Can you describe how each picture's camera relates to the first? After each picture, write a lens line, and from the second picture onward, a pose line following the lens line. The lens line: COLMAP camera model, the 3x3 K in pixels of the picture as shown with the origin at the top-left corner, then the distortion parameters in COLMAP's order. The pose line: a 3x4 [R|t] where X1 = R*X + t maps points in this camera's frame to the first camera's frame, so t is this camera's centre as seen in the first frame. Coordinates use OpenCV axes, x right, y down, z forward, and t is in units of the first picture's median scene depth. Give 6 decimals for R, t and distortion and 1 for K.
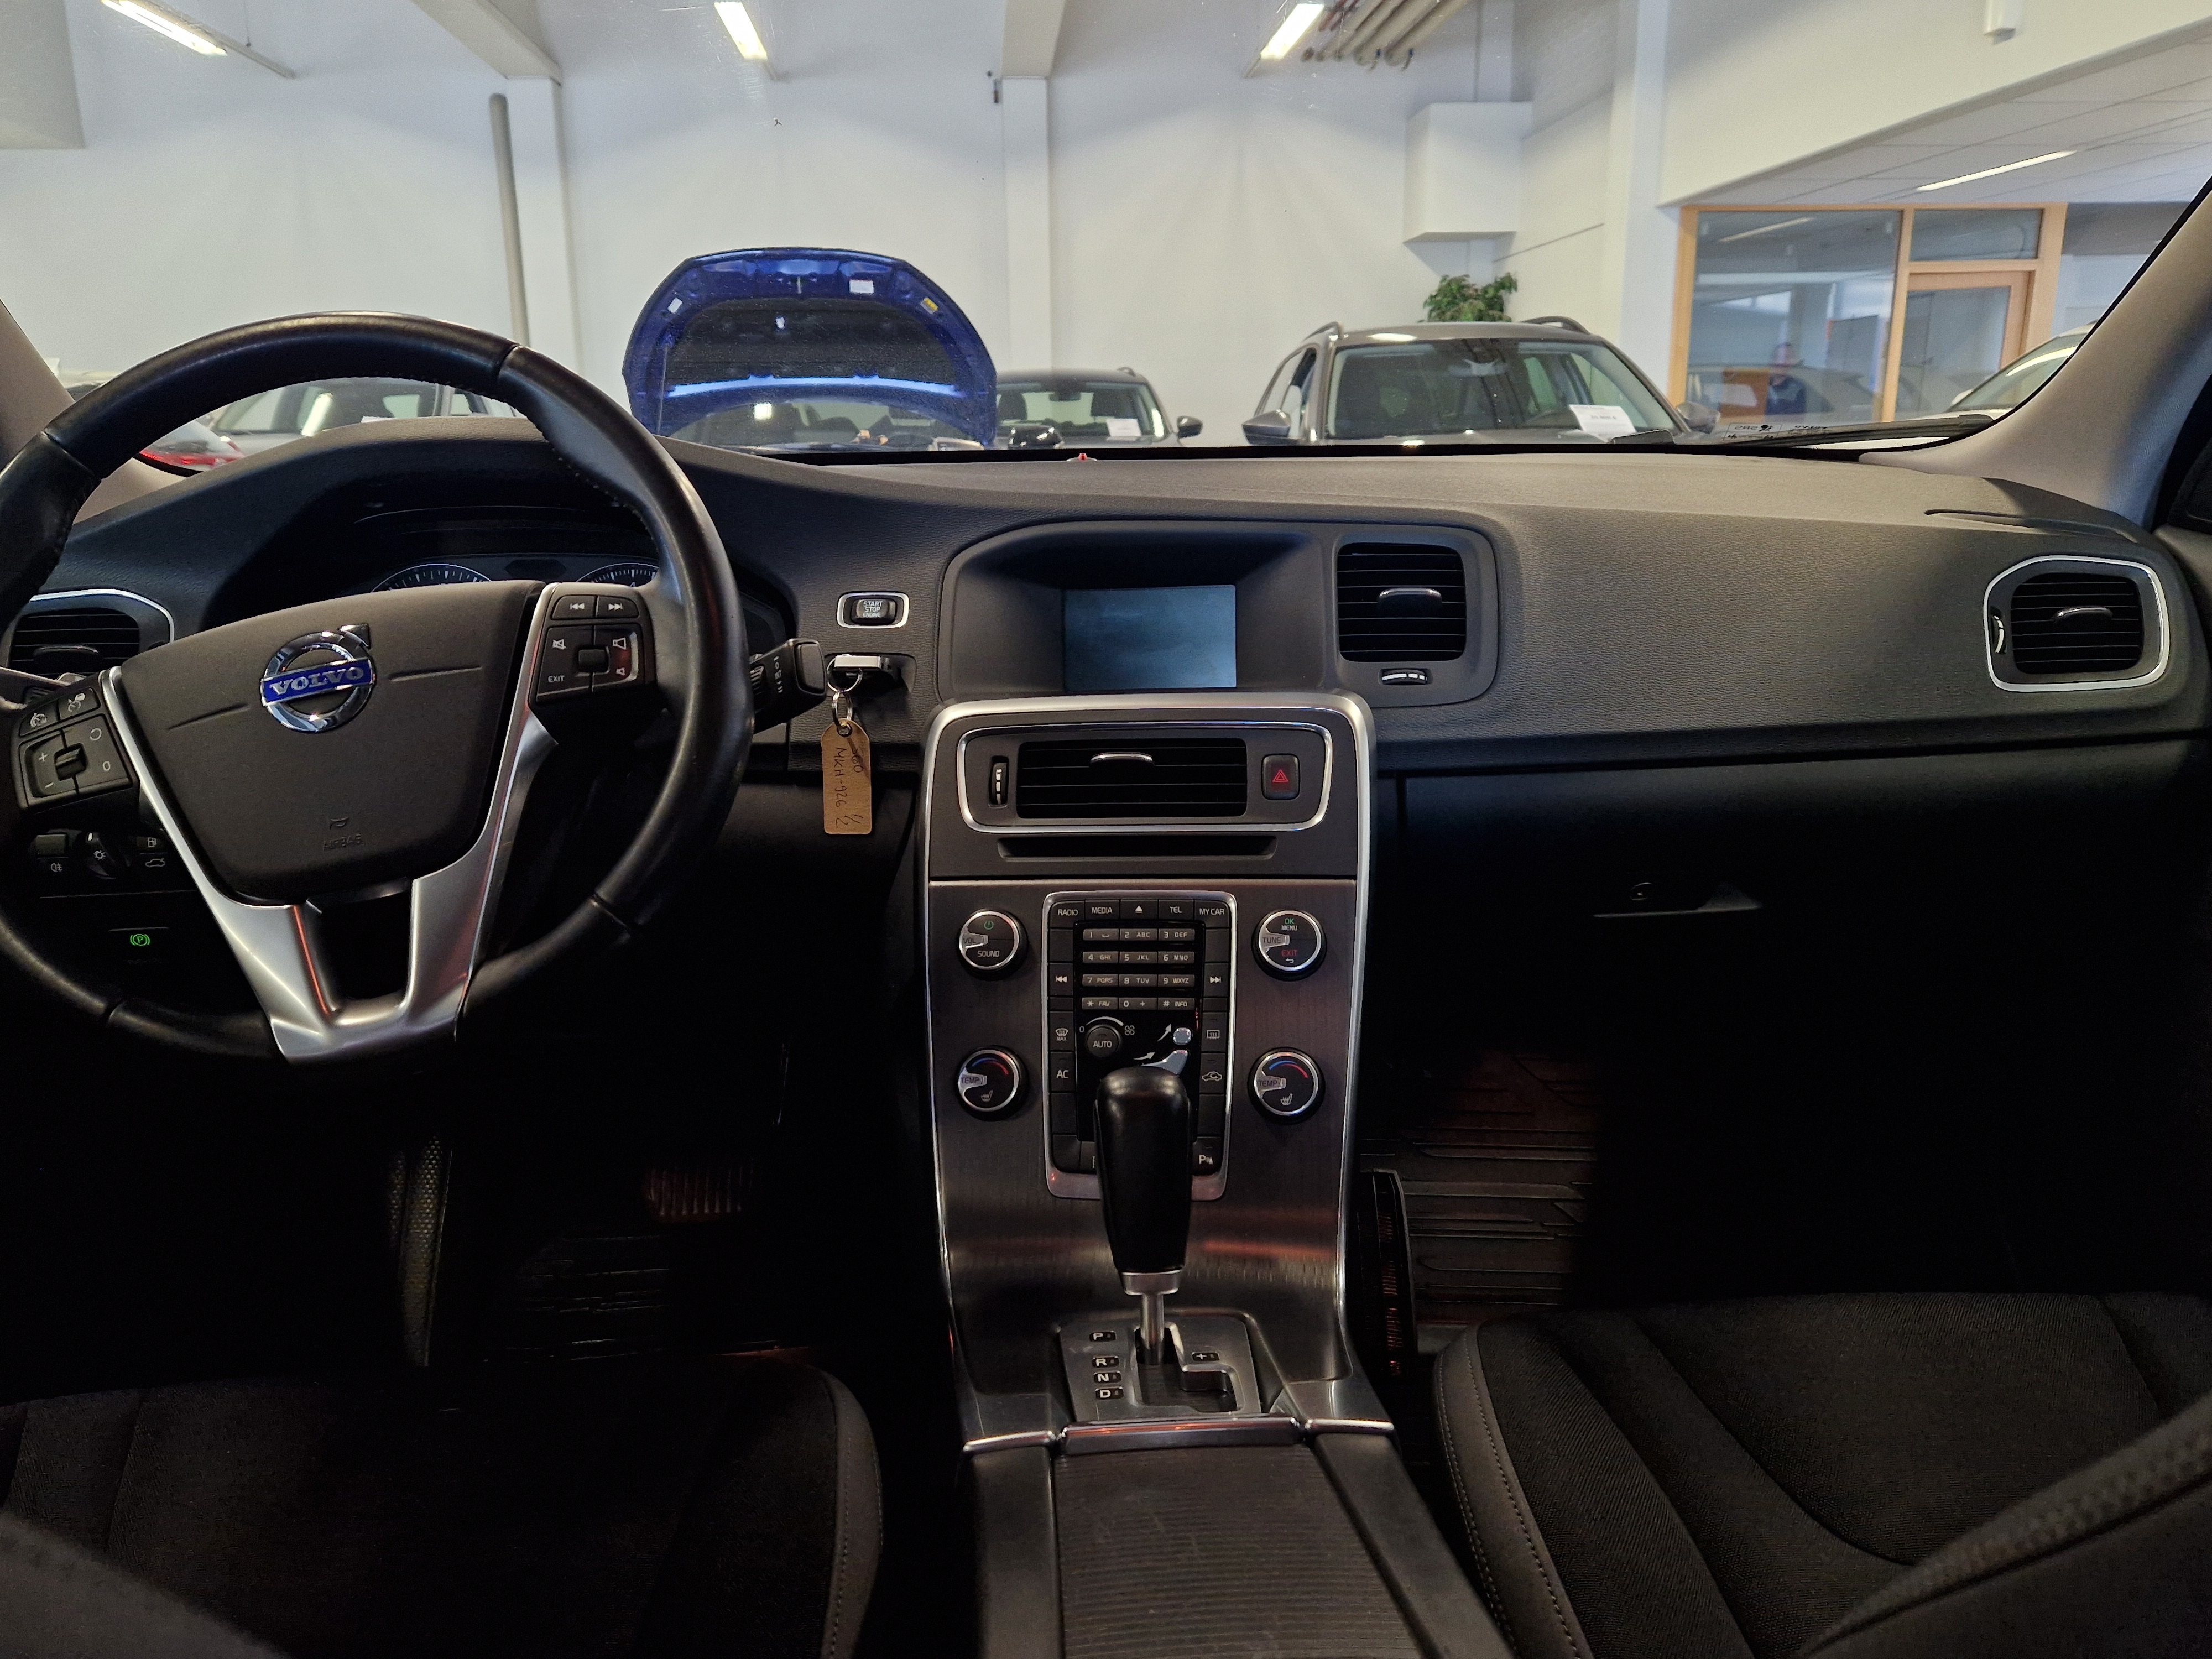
lens RADIAL K [[1620.8, 0, 1140.5], [0, 1620.8, 850.2], [0, 0, 1]] dist [0.047675, -0.045677]
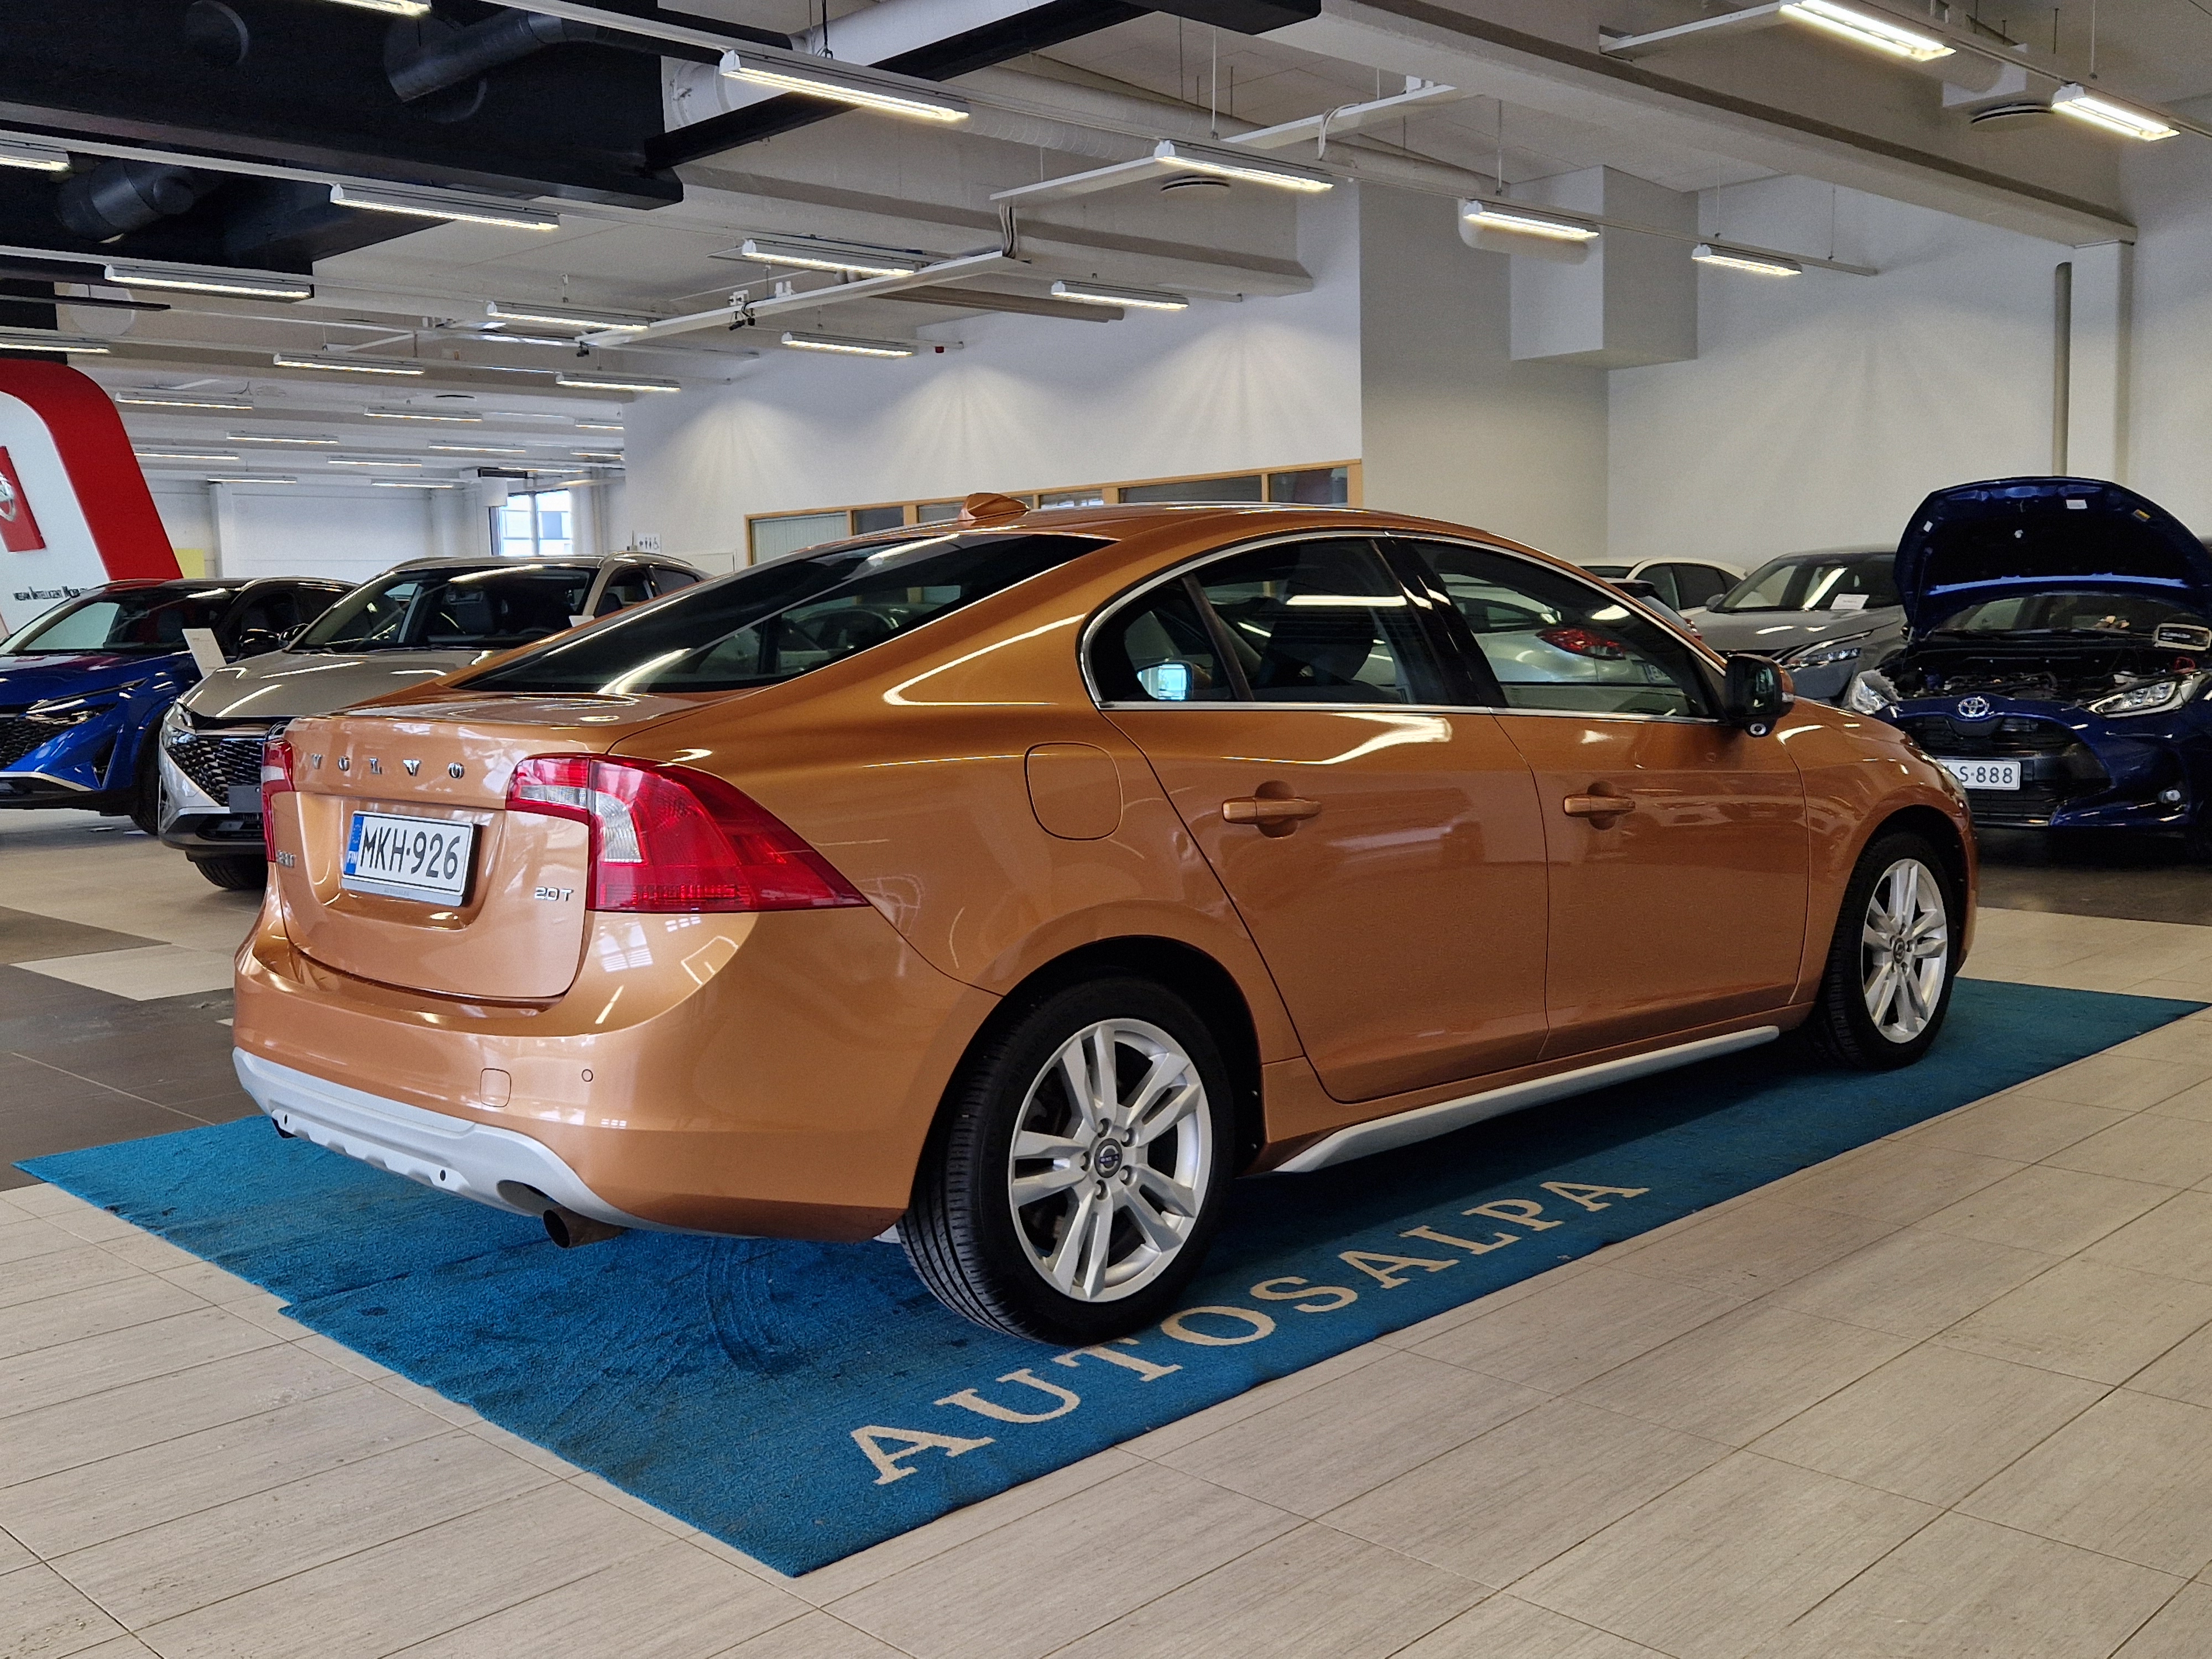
lens RADIAL K [[1620.8, 0, 1093.1], [0, 1620.8, 826.8], [0, 0, 1]] dist [0.047675, -0.045677]
pose [[0.633906, 0.084938, -0.768732, 3.651617], [-0.169920, 0.984961, -0.031289, 0.513915], [0.754513, 0.150457, 0.638806, -3.097897]]
